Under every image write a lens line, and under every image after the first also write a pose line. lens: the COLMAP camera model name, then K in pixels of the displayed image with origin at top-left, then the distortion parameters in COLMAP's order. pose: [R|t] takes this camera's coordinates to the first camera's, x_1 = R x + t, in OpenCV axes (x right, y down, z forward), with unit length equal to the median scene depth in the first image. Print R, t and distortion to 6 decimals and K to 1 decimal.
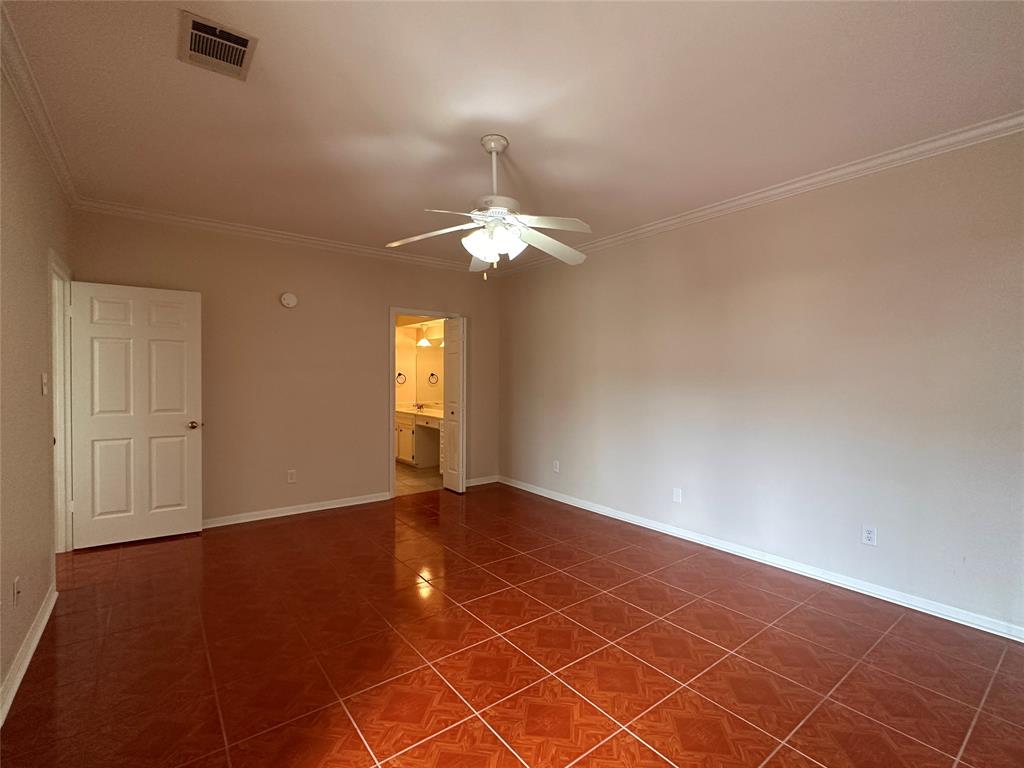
lens RADIAL K [[469.0, 0, 518.6], [0, 469.0, 386.7], [0, 0, 1]] dist [-0.000375, 0.000027]
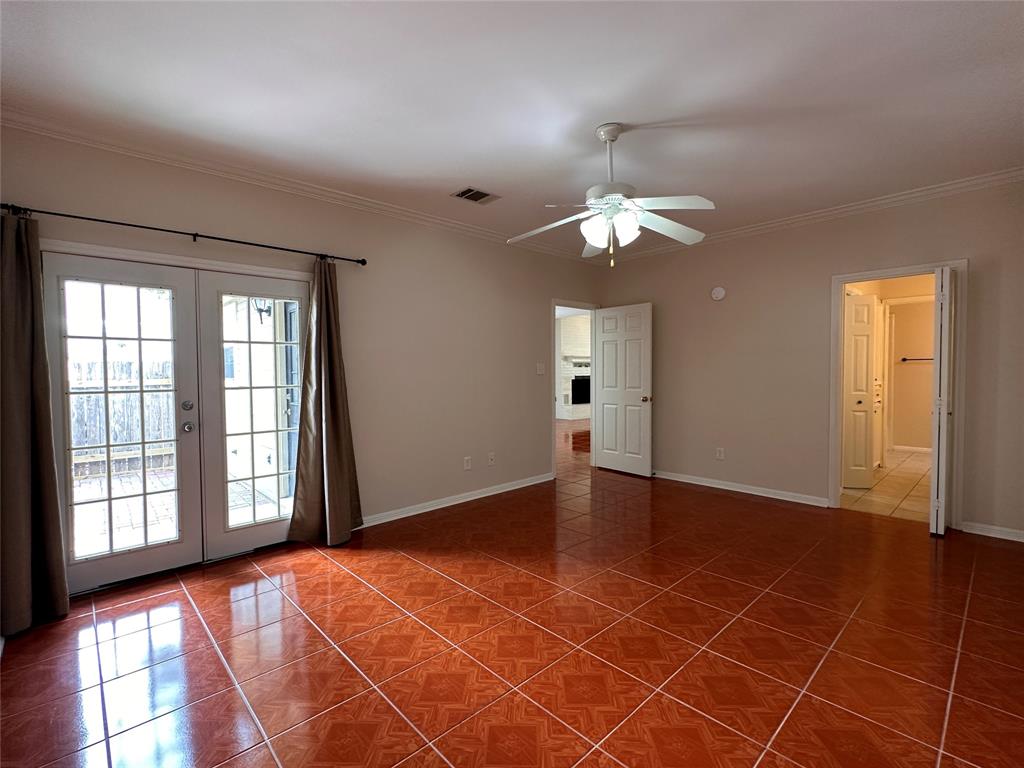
lens RADIAL K [[474.4, 0, 509.3], [0, 474.4, 386.2], [0, 0, 1]] dist [0.001370, 0.000366]
pose [[0.090217, 0.034552, -0.995323, 0.664460], [-0.010911, 0.999372, 0.033704, 0.000891], [0.995862, 0.007819, 0.090537, 0.468010]]
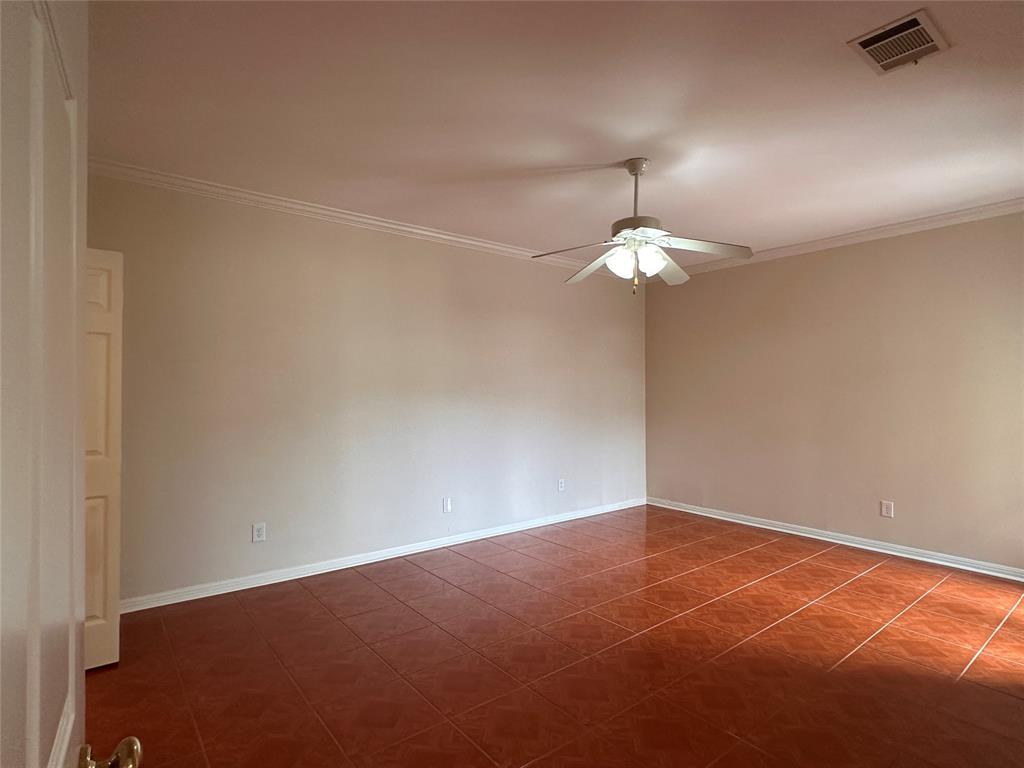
lens RADIAL K [[545.2, 0, 512.0], [0, 545.2, 384.0], [0, 0, 1]] dist [-0.000881, -0.000926]
pose [[-0.014543, 0.007719, 0.999864, -0.844206], [0.013644, 0.999879, -0.007521, -0.015928], [-0.999801, 0.013533, -0.014647, 0.882451]]
